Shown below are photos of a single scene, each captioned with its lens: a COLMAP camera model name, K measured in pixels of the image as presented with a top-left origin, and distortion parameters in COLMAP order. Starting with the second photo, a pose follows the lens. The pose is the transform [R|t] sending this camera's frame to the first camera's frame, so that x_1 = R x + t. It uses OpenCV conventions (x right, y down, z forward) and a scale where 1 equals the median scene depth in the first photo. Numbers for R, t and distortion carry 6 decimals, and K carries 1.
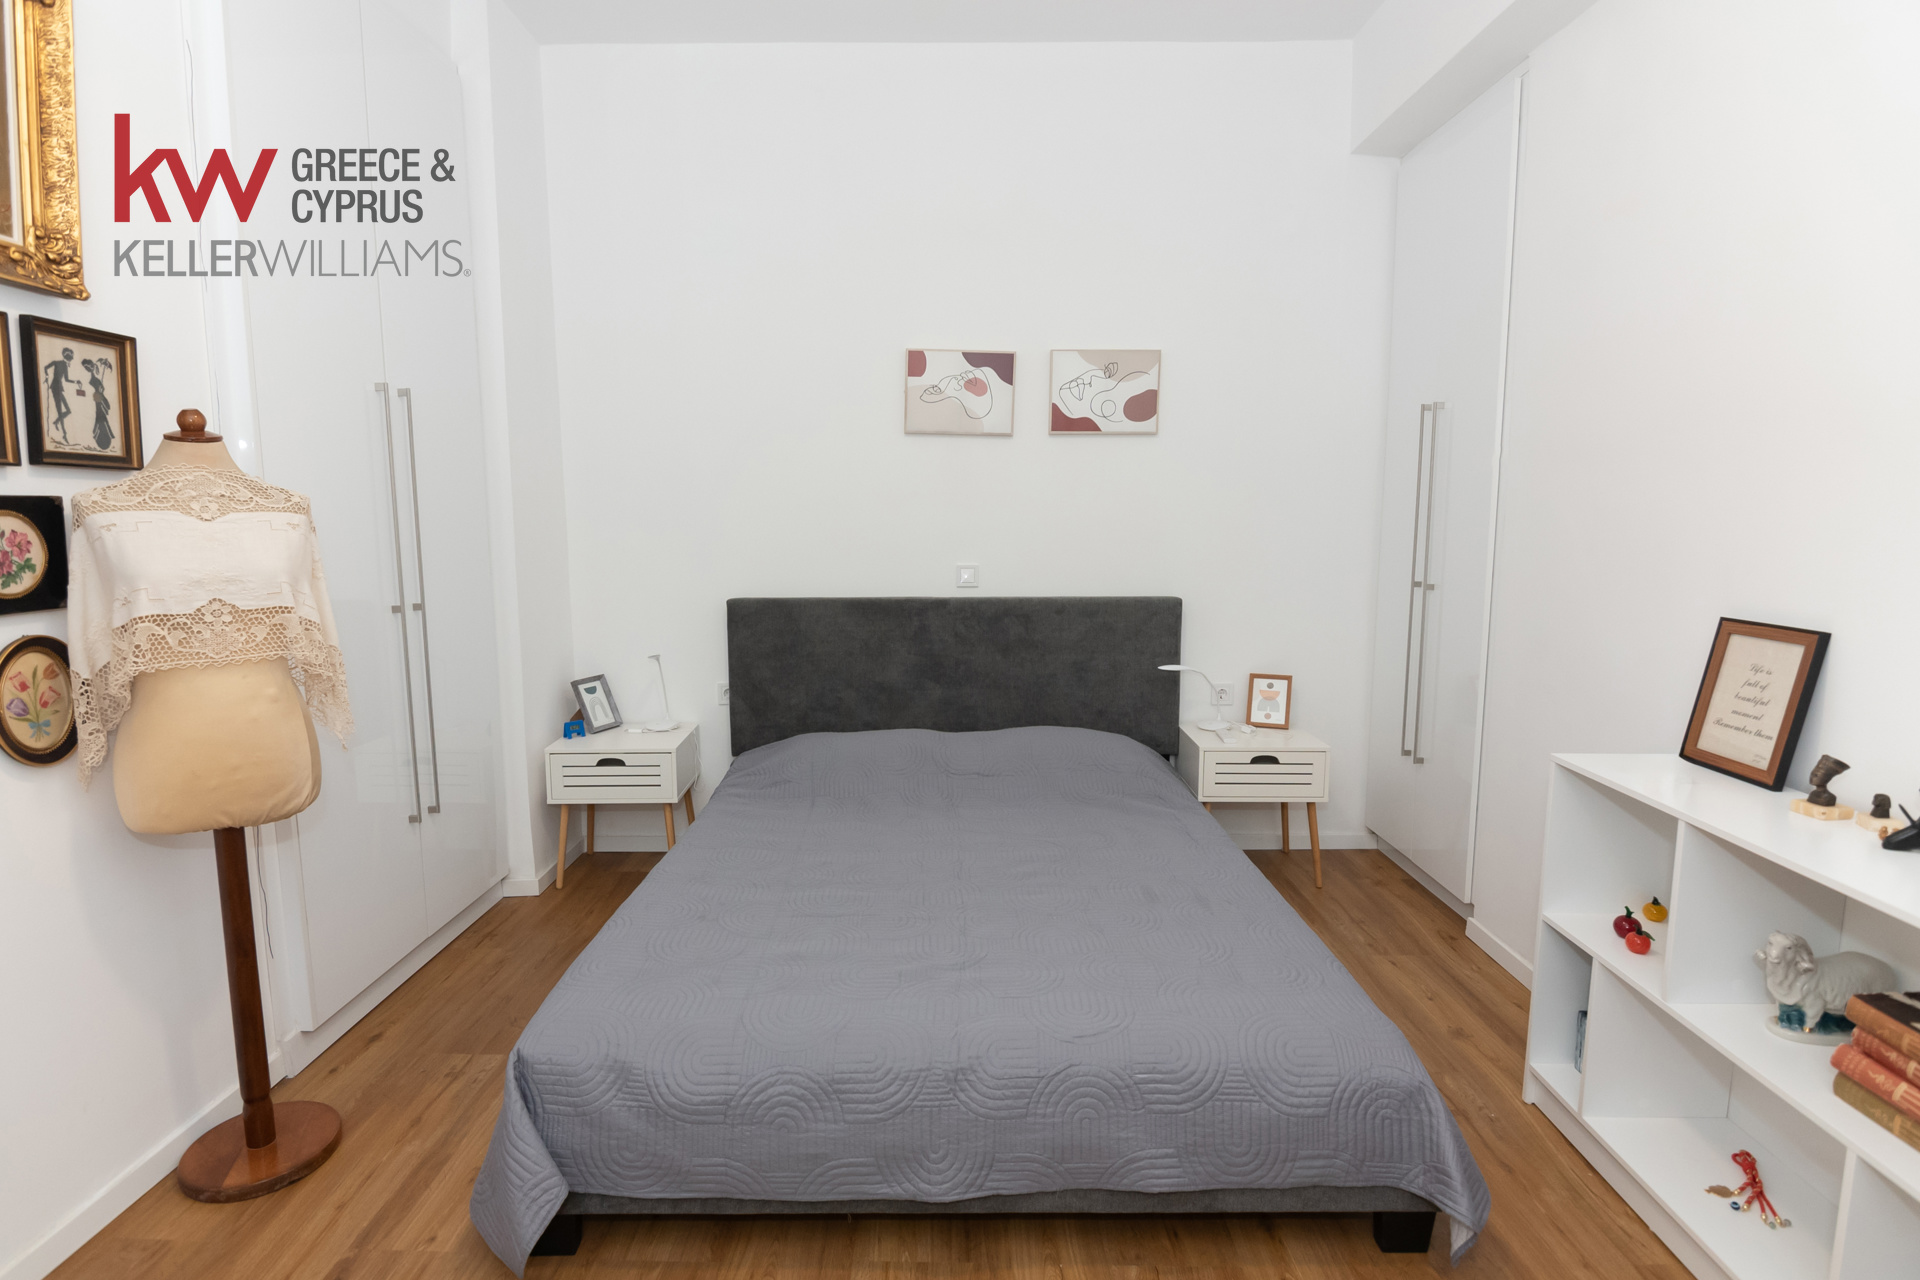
lens RADIAL K [[1039.3, 0, 926.3], [0, 1039.3, 643.8], [0, 0, 1]] dist [-0.005926, -0.013187]
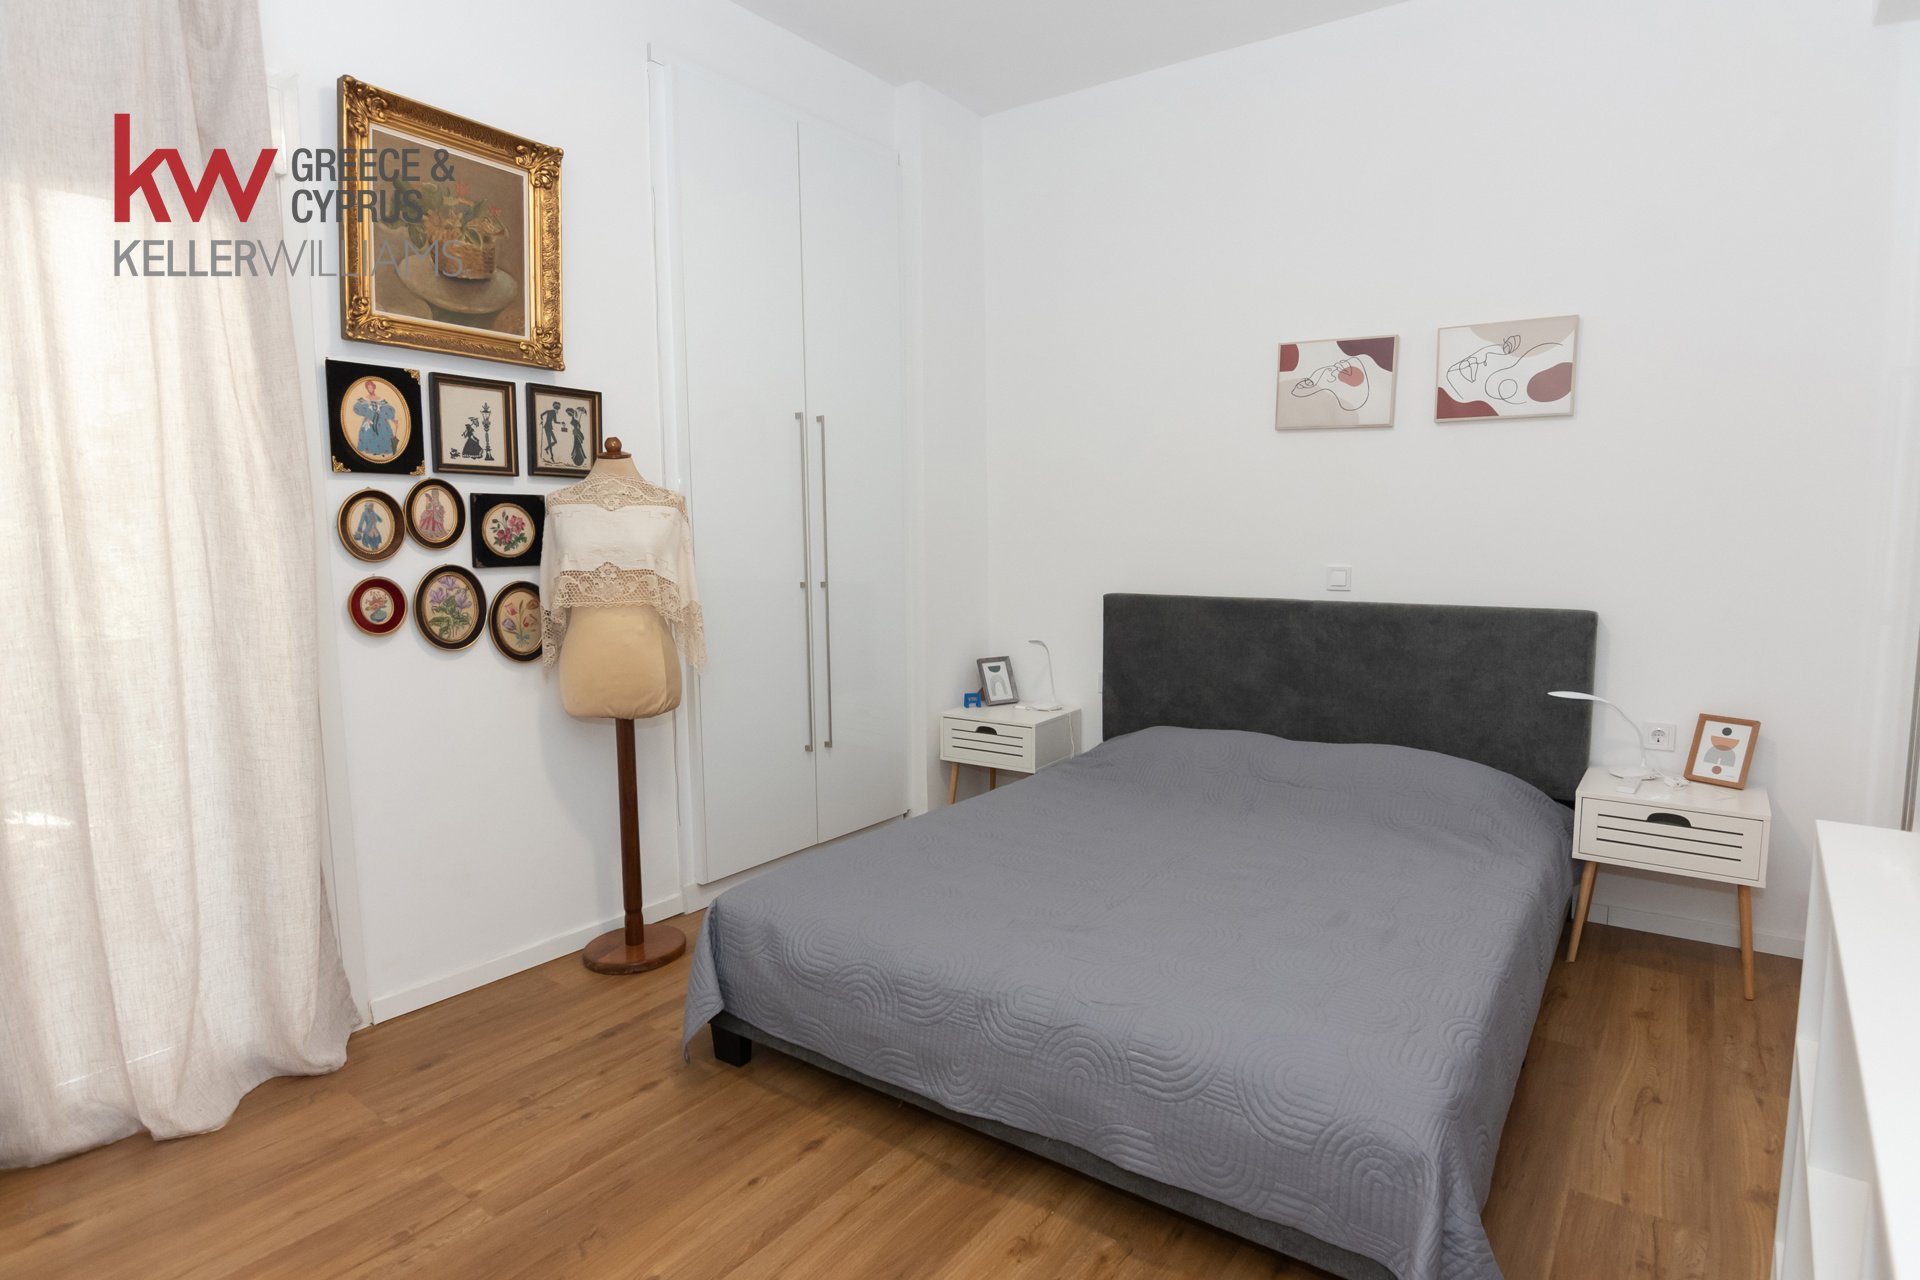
lens RADIAL K [[1039.3, 0, 926.3], [0, 1039.3, 643.8], [0, 0, 1]] dist [-0.005926, -0.013187]
pose [[0.806317, 0.065462, -0.587851, 0.566713], [-0.075537, 0.997115, 0.007427, 0.027820], [0.586641, 0.038416, 0.808935, 0.052140]]
